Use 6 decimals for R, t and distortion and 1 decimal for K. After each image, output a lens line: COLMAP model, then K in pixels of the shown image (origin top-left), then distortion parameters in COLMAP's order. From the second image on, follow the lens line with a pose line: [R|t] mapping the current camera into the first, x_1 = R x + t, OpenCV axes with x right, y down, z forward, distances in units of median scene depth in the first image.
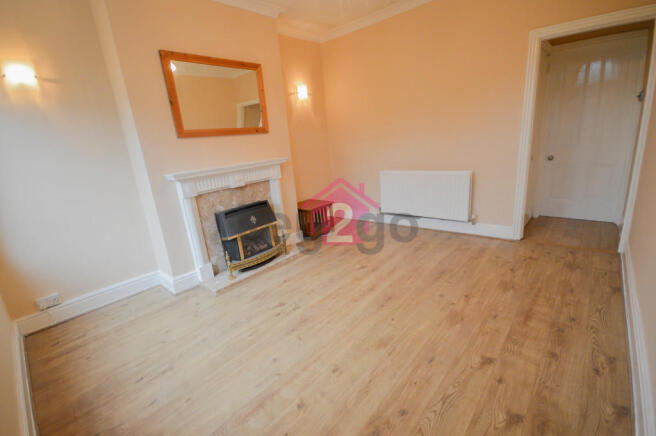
lens RADIAL K [[292.9, 0, 326.2], [0, 292.9, 219.7], [0, 0, 1]] dist [0.001081, -0.000685]
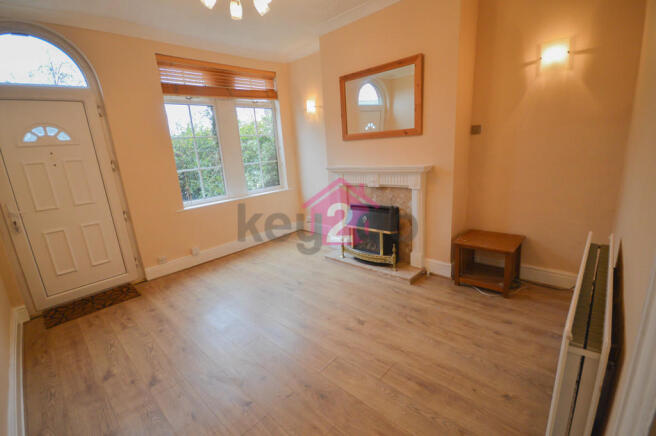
lens RADIAL K [[292.9, 0, 324.9], [0, 292.9, 218.3], [0, 0, 1]] dist [0.001081, -0.000685]
pose [[-0.028635, 0.326293, -0.944835, 0.770960], [-0.198262, 0.924589, 0.325310, -0.325766], [0.979731, 0.196640, 0.038216, 0.823533]]
